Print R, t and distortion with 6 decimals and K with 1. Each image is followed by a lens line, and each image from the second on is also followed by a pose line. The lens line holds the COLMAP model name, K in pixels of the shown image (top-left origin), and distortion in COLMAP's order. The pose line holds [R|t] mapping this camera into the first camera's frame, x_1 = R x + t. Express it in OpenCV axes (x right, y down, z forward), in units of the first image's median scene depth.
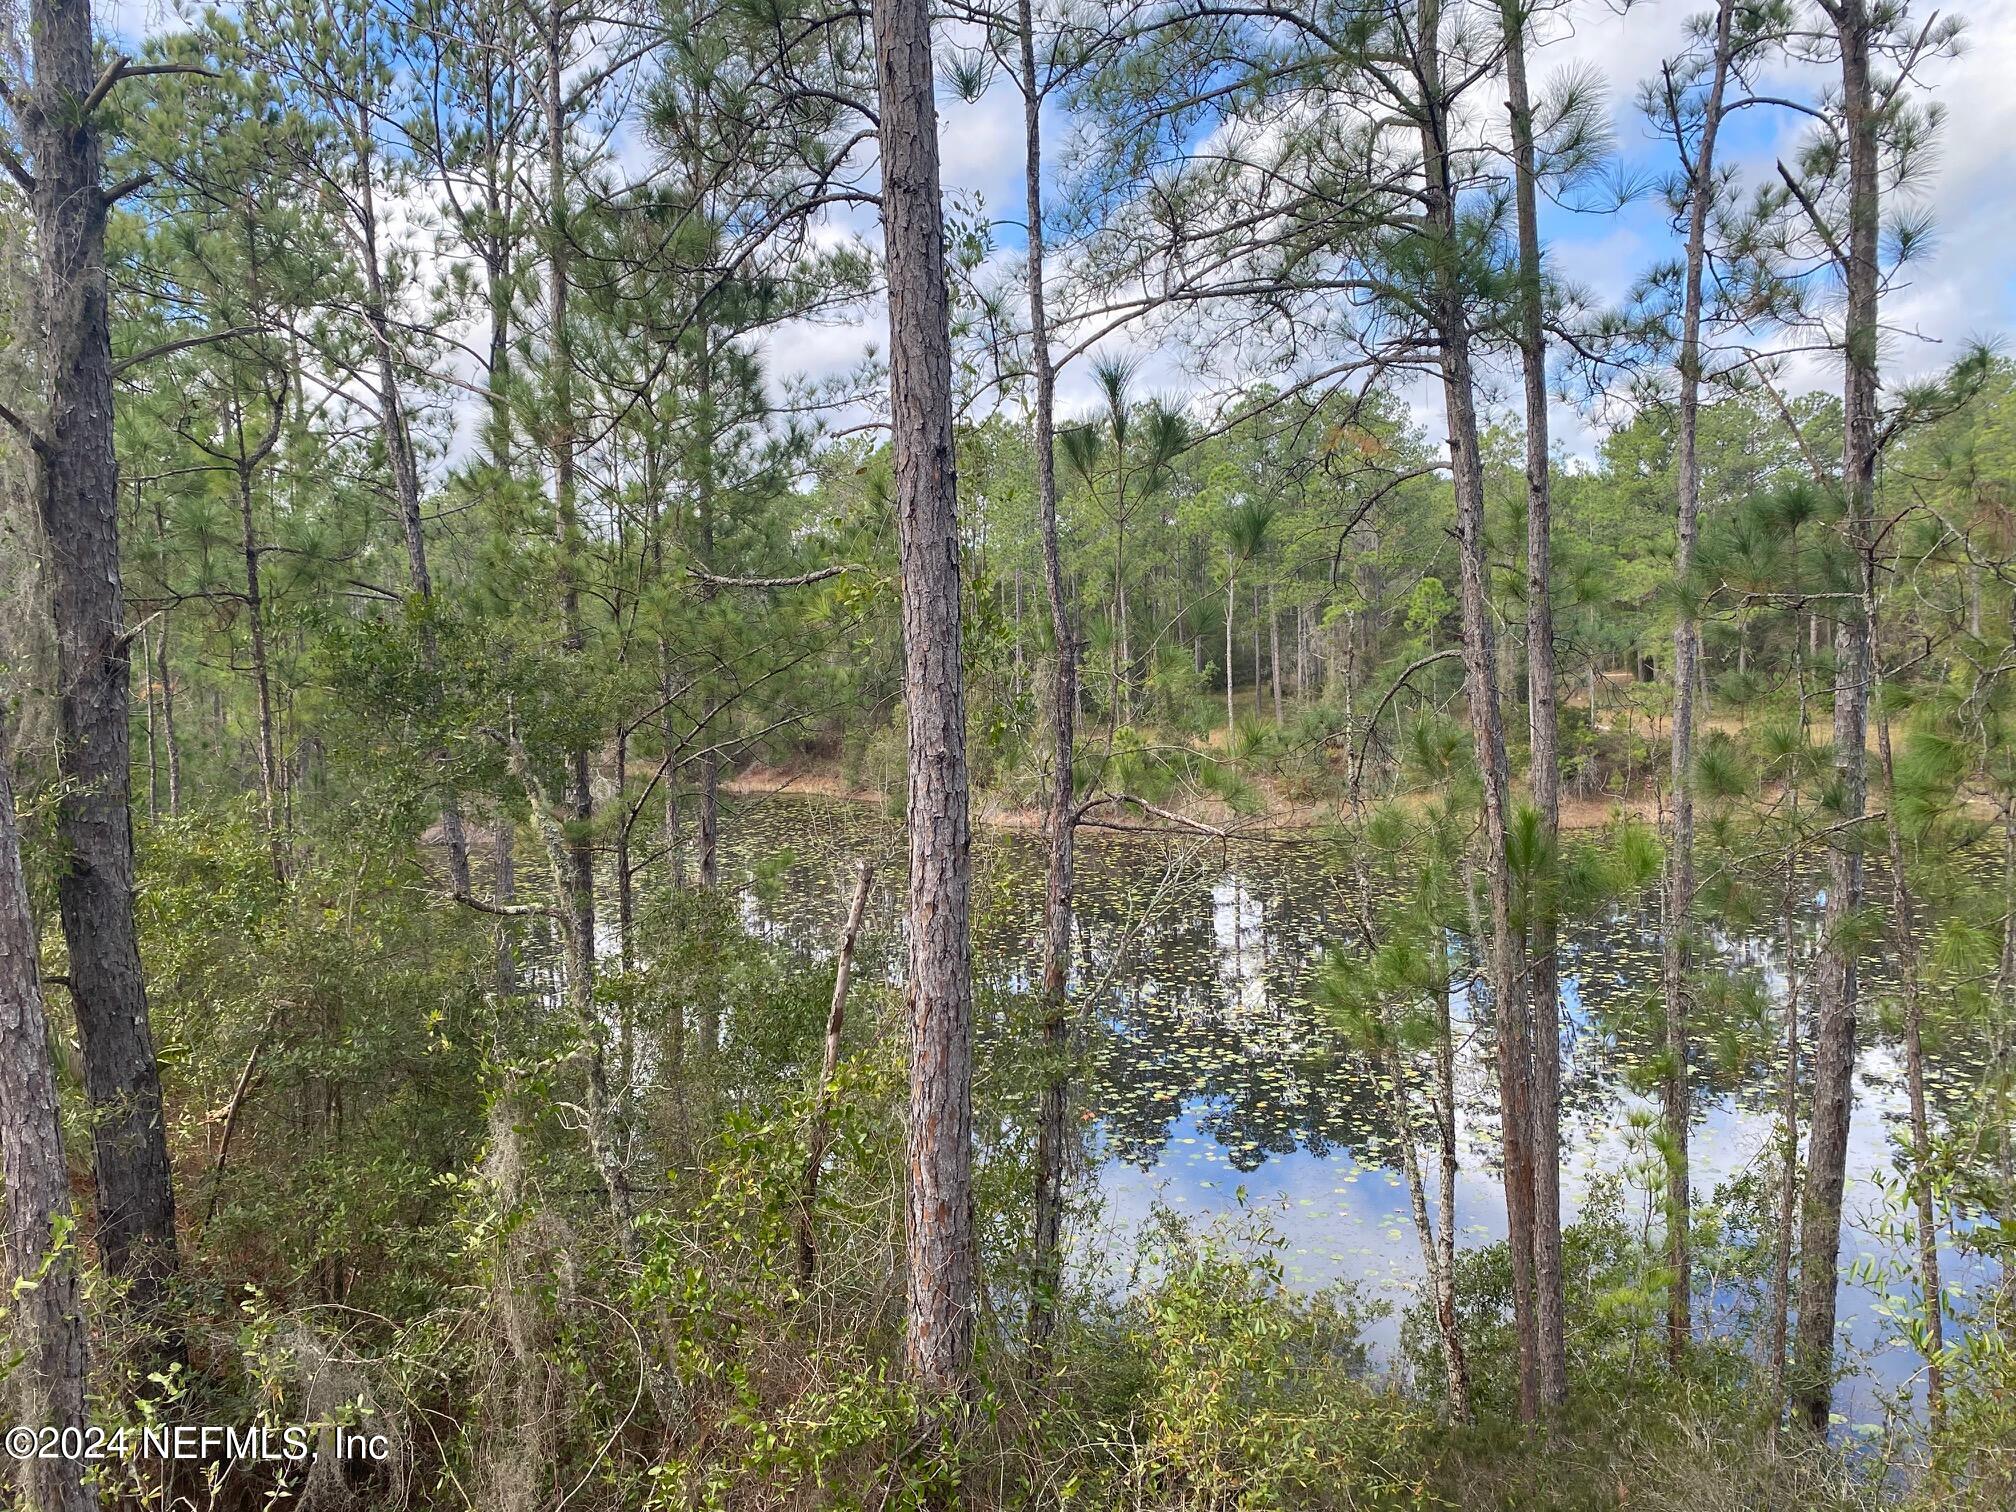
lens RADIAL K [[1576.2, 0, 1009.2], [0, 1576.2, 712.6], [0, 0, 1]] dist [0.027888, -0.024757]
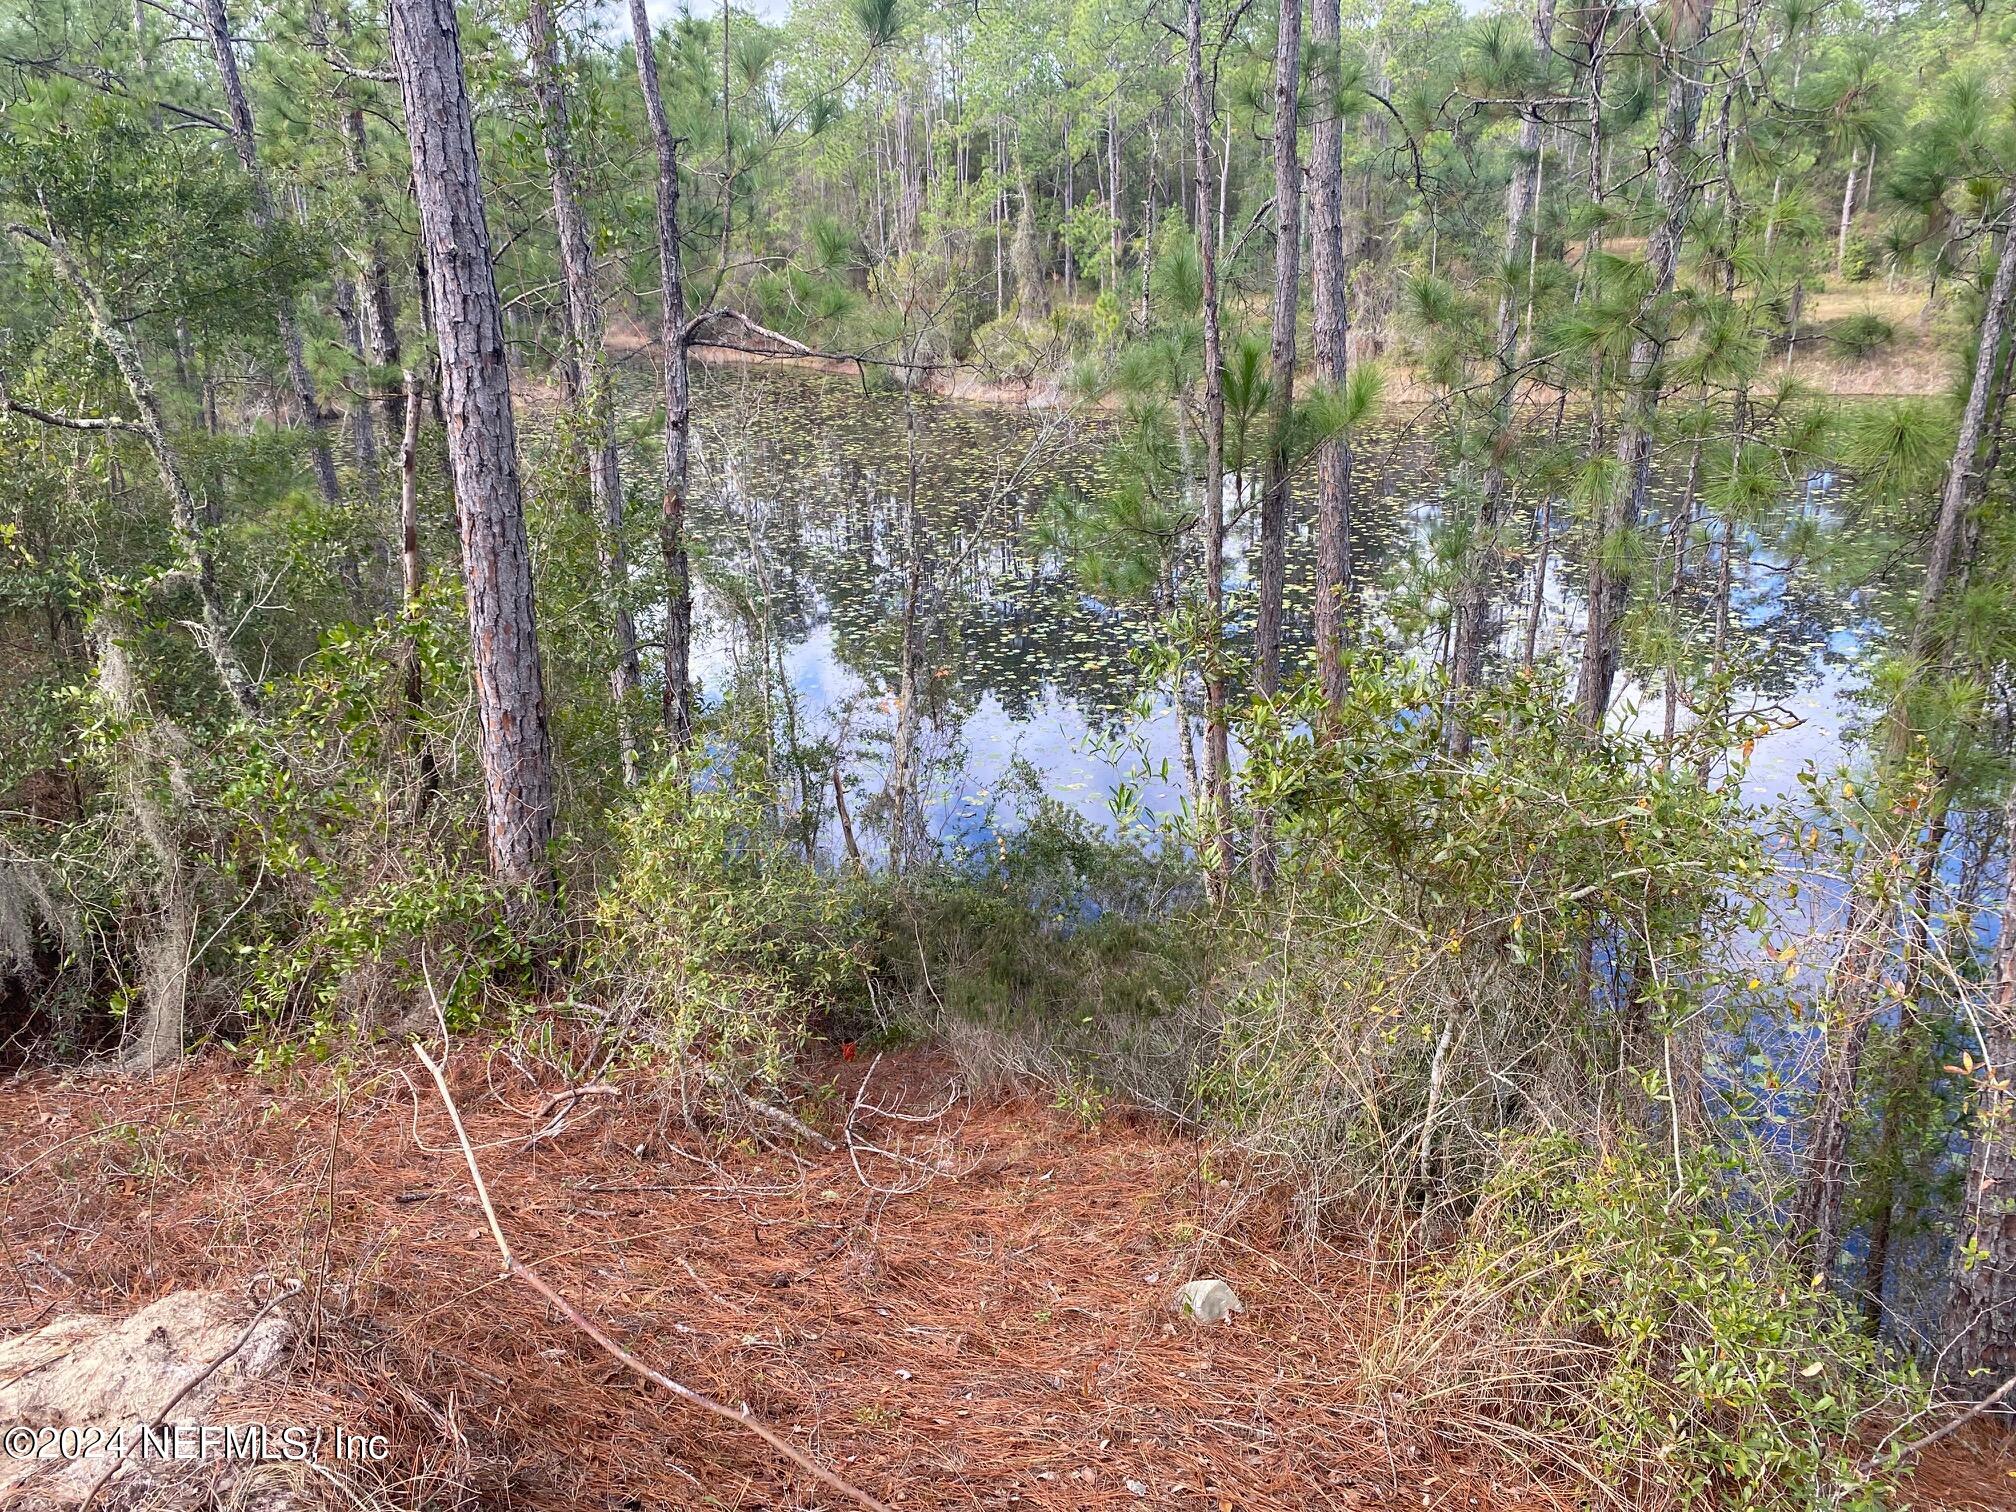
lens RADIAL K [[1578.7, 0, 1008.0], [0, 1578.7, 756.0], [0, 0, 1]] dist [0.031633, -0.012905]
pose [[0.999913, 0.010697, -0.007697, 0.105557], [-0.008058, 0.958423, 0.285237, 0.014727], [0.010428, -0.285150, 0.958426, 0.003256]]
